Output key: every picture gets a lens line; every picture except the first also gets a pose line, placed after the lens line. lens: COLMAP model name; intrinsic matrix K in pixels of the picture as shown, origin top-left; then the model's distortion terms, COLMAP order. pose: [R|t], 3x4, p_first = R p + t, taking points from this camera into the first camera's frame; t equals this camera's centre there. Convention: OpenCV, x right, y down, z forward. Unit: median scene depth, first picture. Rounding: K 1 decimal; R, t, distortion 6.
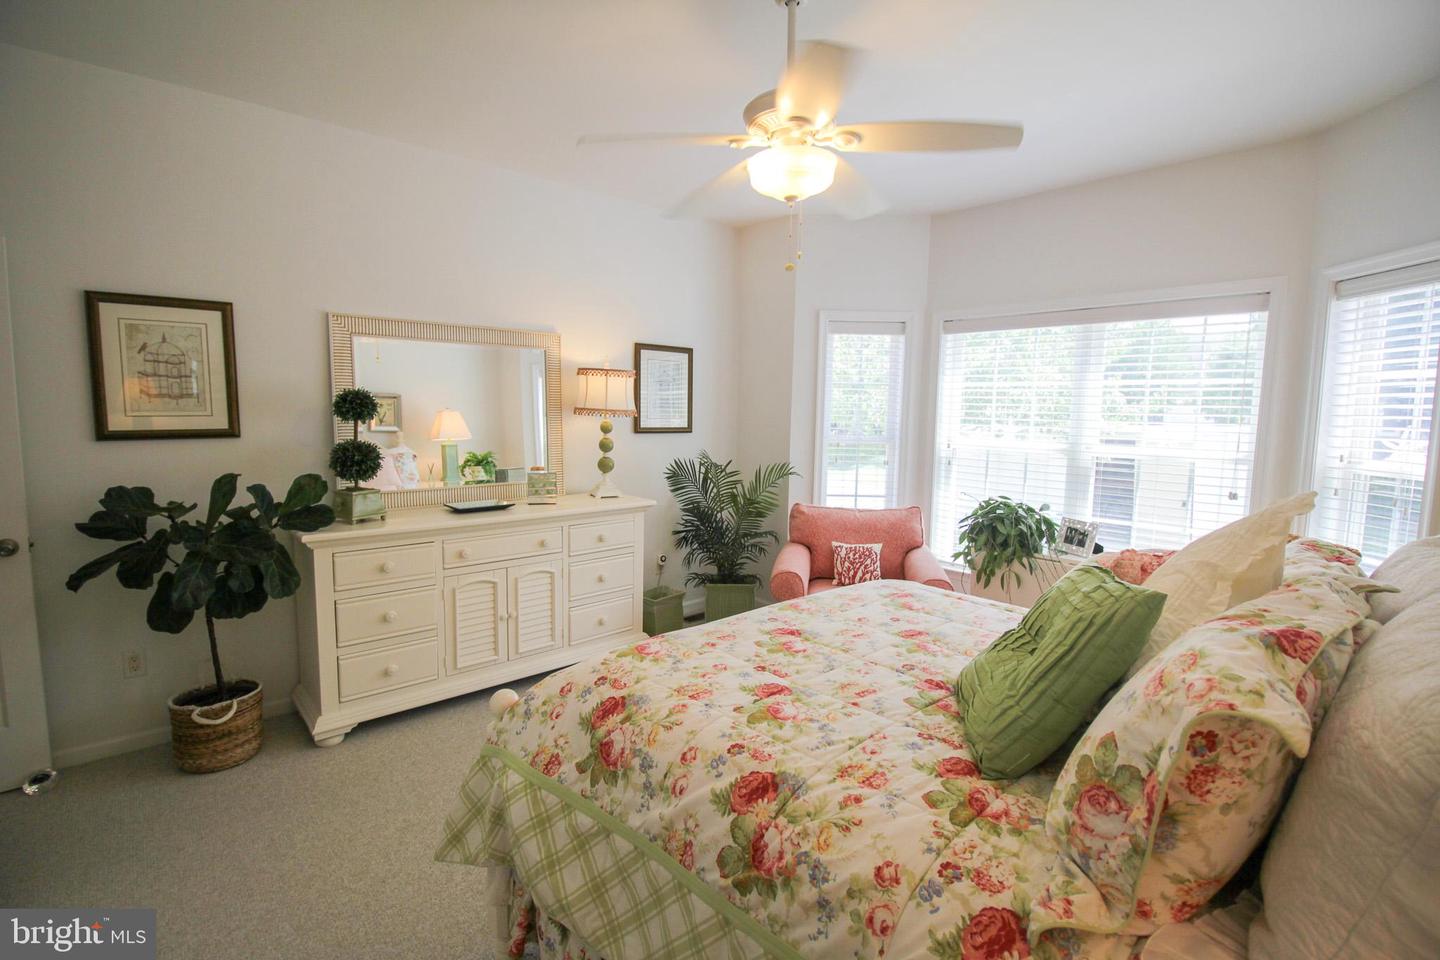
lens RADIAL K [[670.3, 0, 717.1], [0, 670.3, 472.6], [0, 0, 1]] dist [0.001321, -0.014132]
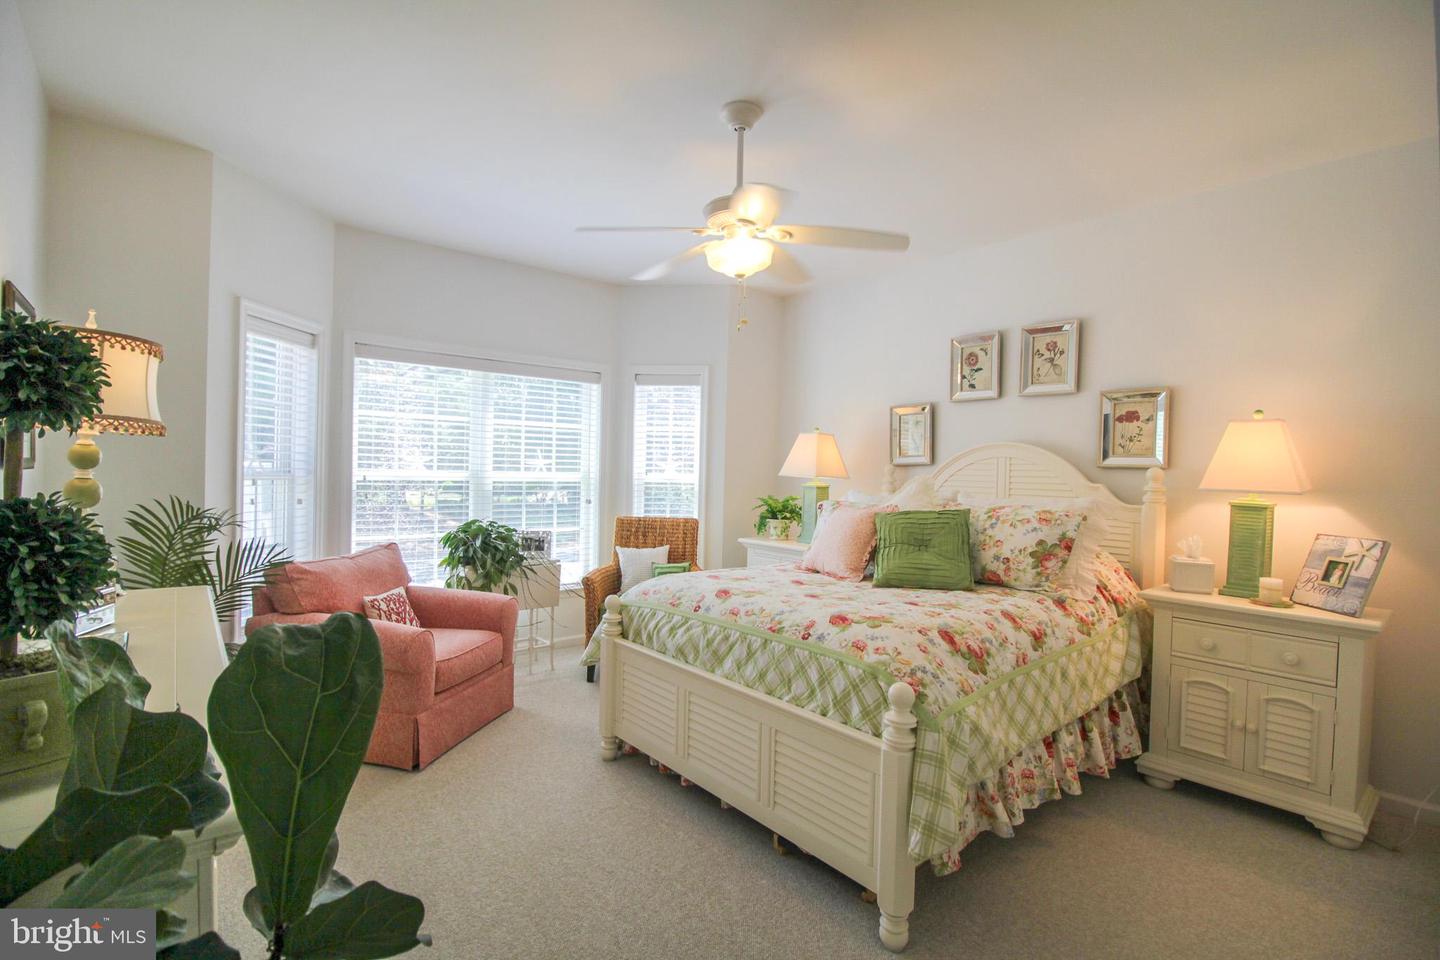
lens RADIAL K [[659.6, 0, 720.0], [0, 659.6, 480.0], [0, 0, 1]] dist [0.118597, -0.071970]
pose [[0.071696, -0.047683, 0.996286, -0.779320], [0.067367, 0.996807, 0.042860, -0.059766], [-0.995149, 0.064044, 0.074679, 0.604760]]
